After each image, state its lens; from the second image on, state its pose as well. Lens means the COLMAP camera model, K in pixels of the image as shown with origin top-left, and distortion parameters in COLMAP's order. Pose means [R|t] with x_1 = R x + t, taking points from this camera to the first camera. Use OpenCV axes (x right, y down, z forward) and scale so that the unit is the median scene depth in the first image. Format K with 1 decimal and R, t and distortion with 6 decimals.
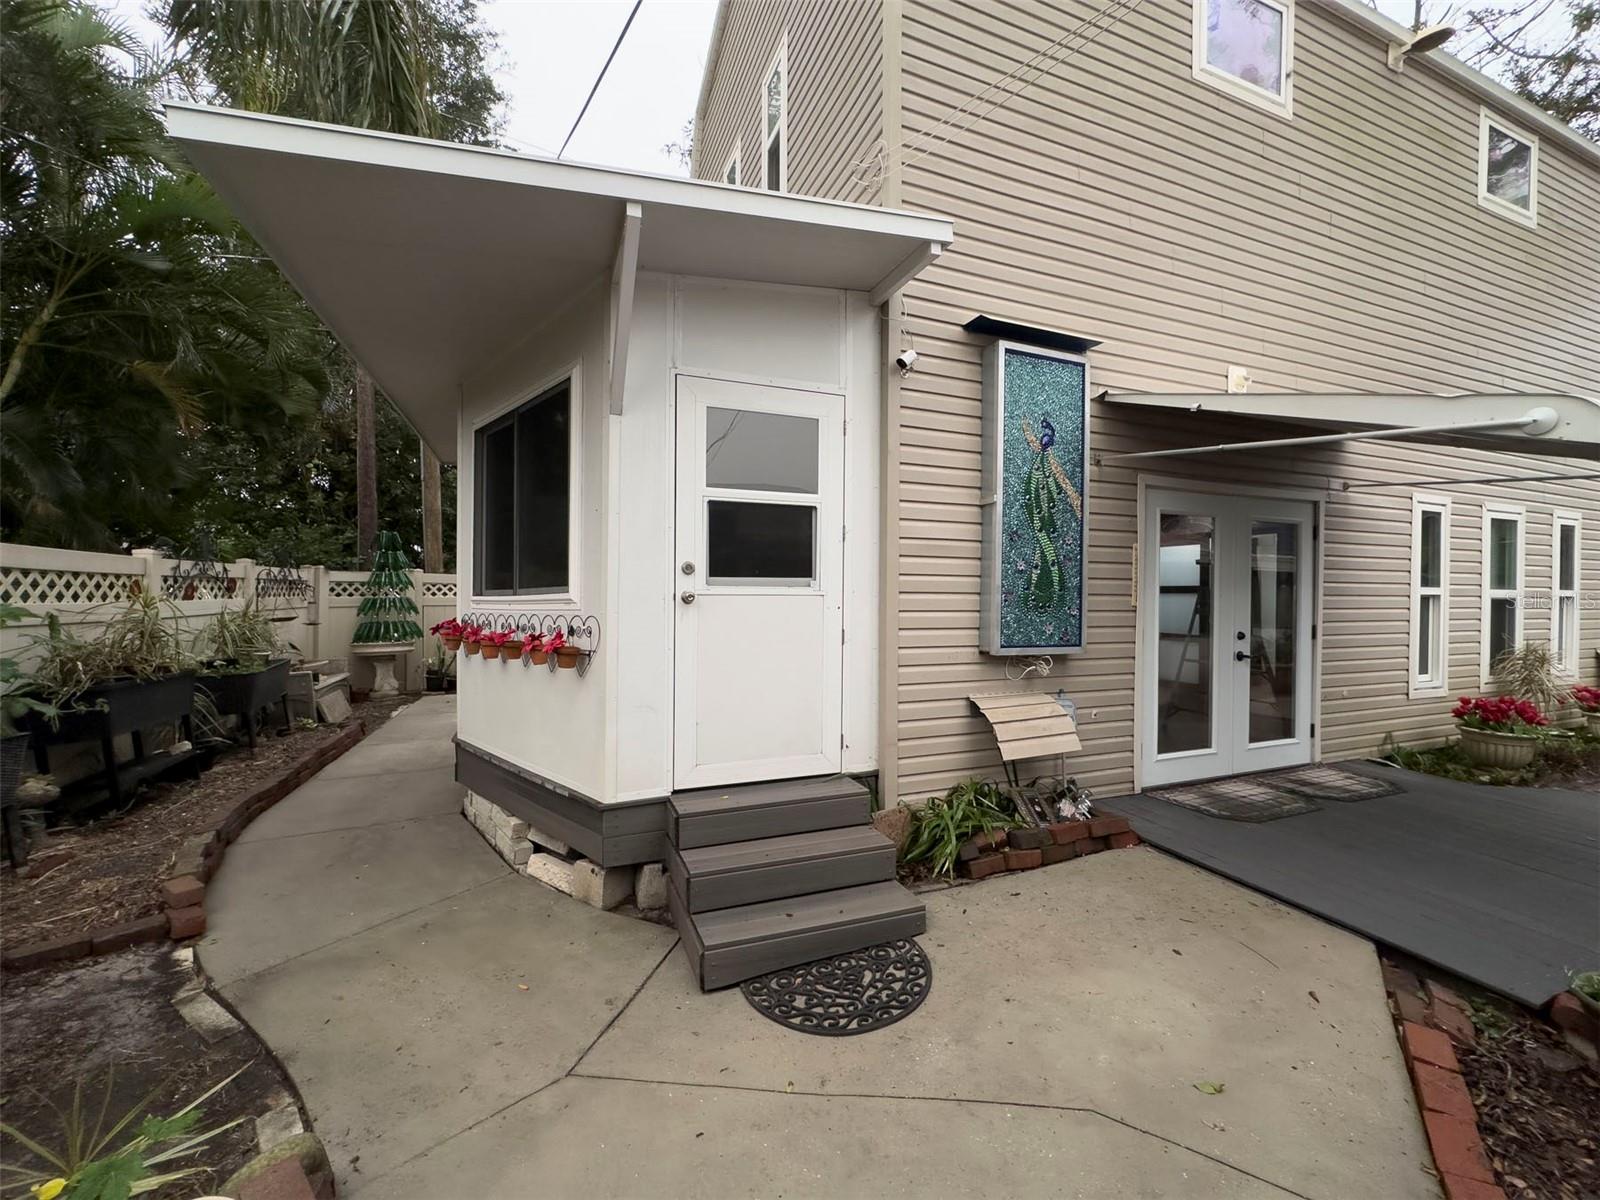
lens RADIAL K [[645.5, 0, 803.3], [0, 645.5, 597.2], [0, 0, 1]] dist [-0.004576, 0.001337]
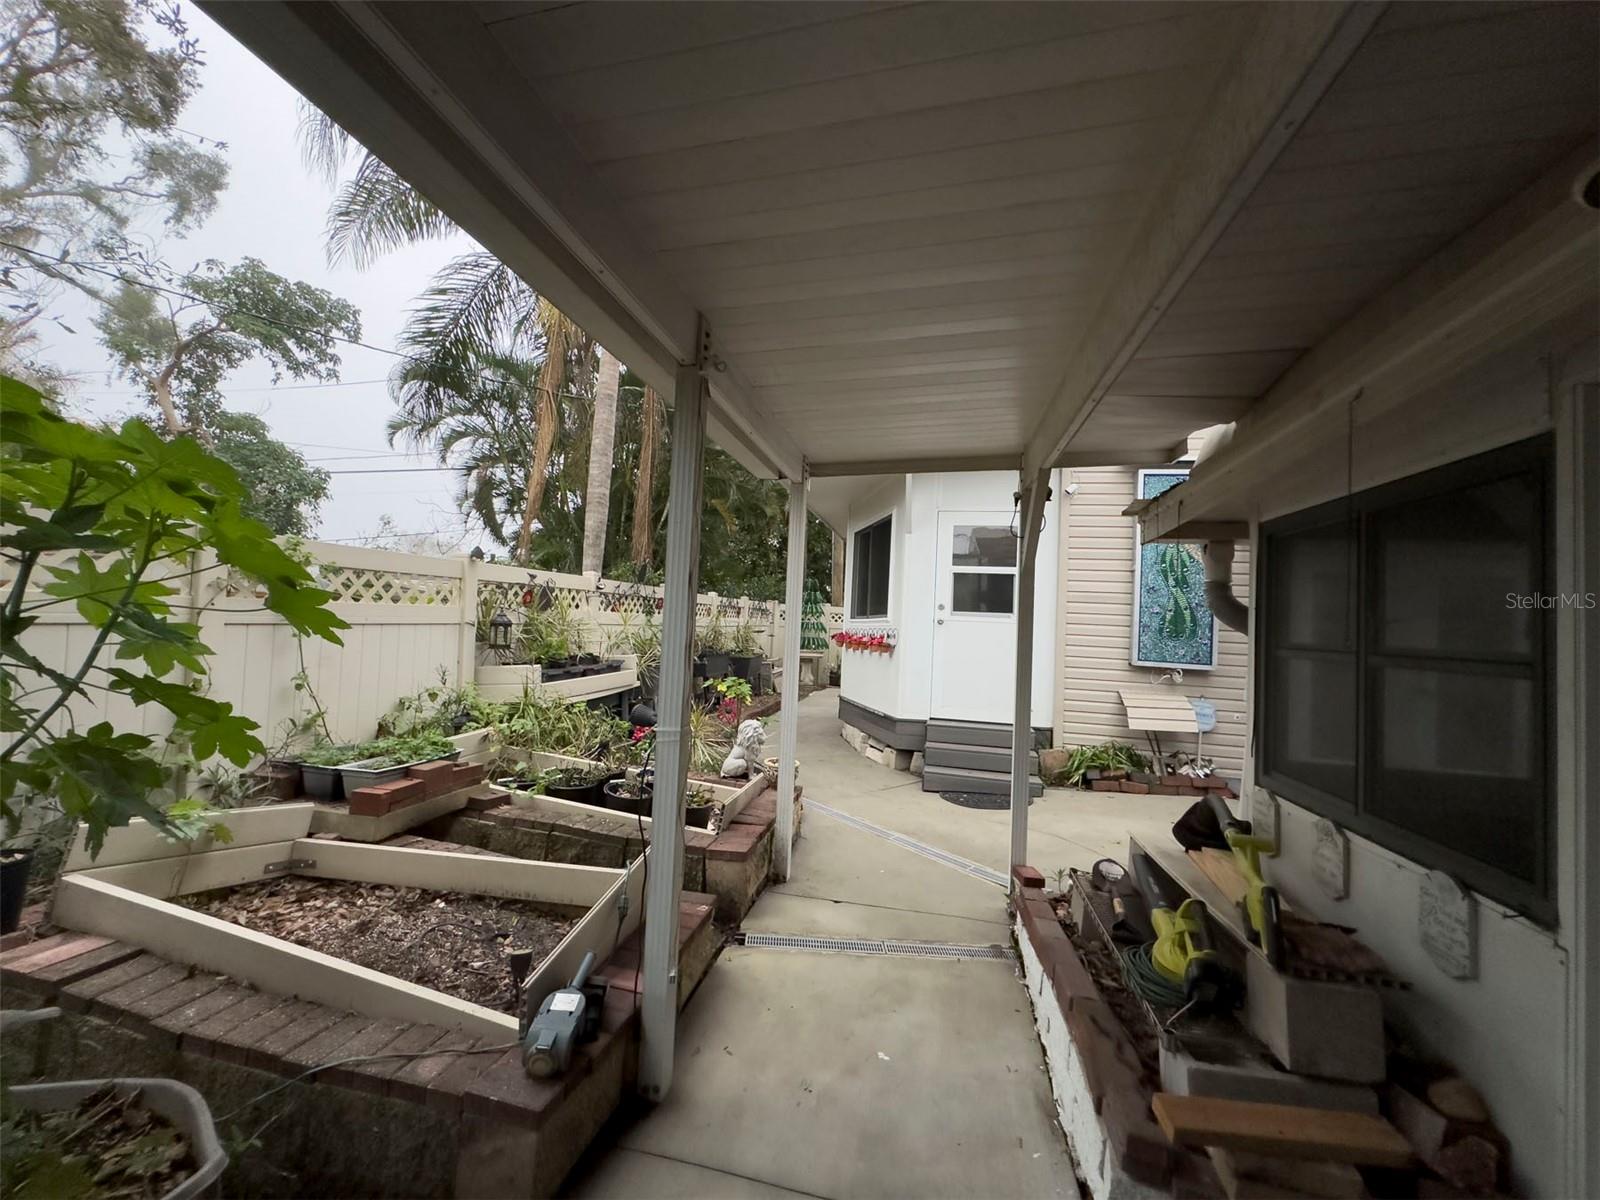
lens RADIAL K [[645.5, 0, 797.2], [0, 645.5, 593.2], [0, 0, 1]] dist [-0.004576, 0.001337]
pose [[0.831482, 0.008299, -0.555490, 0.468816], [-0.043562, 0.997784, -0.050299, 0.028094], [0.553841, 0.066021, 0.830001, -0.760903]]
